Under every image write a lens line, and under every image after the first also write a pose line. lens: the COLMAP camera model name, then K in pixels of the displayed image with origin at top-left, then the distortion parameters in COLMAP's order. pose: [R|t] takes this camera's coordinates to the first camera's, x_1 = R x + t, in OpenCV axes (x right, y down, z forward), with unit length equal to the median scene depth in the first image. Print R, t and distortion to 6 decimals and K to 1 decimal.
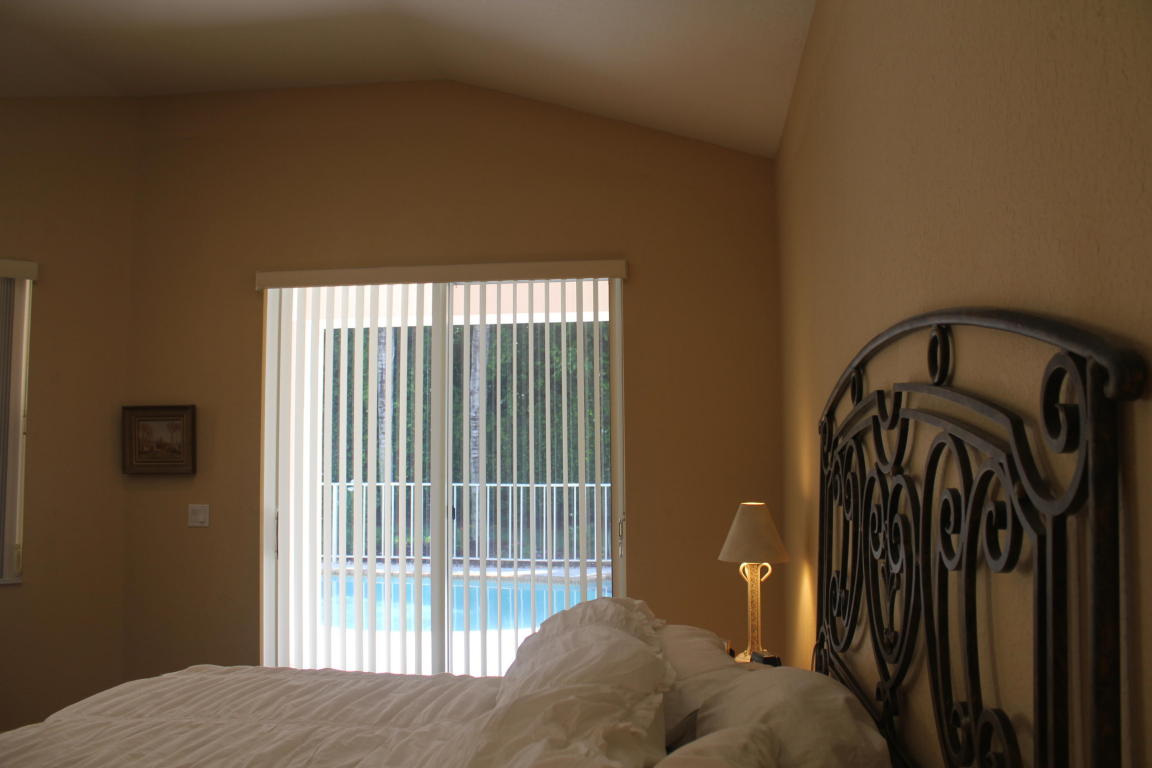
lens RADIAL K [[953.3, 0, 574.9], [0, 953.3, 387.6], [0, 0, 1]] dist [-0.166864, 0.146710]
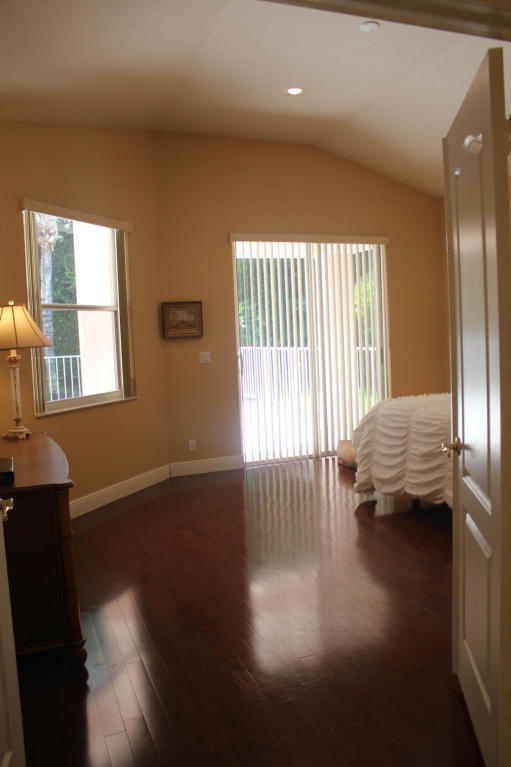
lens RADIAL K [[634.7, 0, 255.5], [0, 634.7, 383.5], [0, 0, 1]] dist [-0.166864, 0.146710]
pose [[0.880182, -0.070462, 0.469377, -0.951333], [0.003988, 0.989982, 0.141135, 0.003897], [-0.474620, -0.122353, 0.871646, -0.221652]]
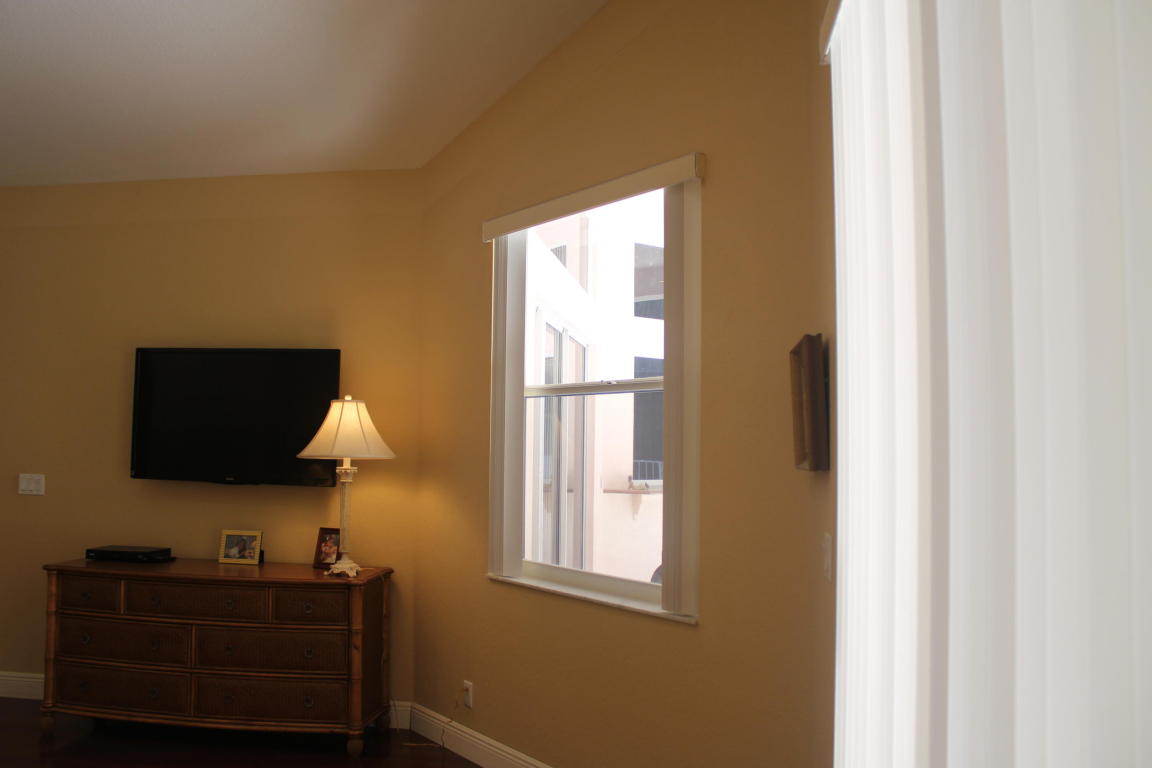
lens RADIAL K [[953.3, 0, 574.9], [0, 953.3, 387.6], [0, 0, 1]] dist [-0.166864, 0.146710]
pose [[-0.015203, -0.055472, -0.998344, 0.097585], [0.061492, 0.996518, -0.056307, 0.069574], [0.997992, -0.062247, -0.011739, 0.885243]]
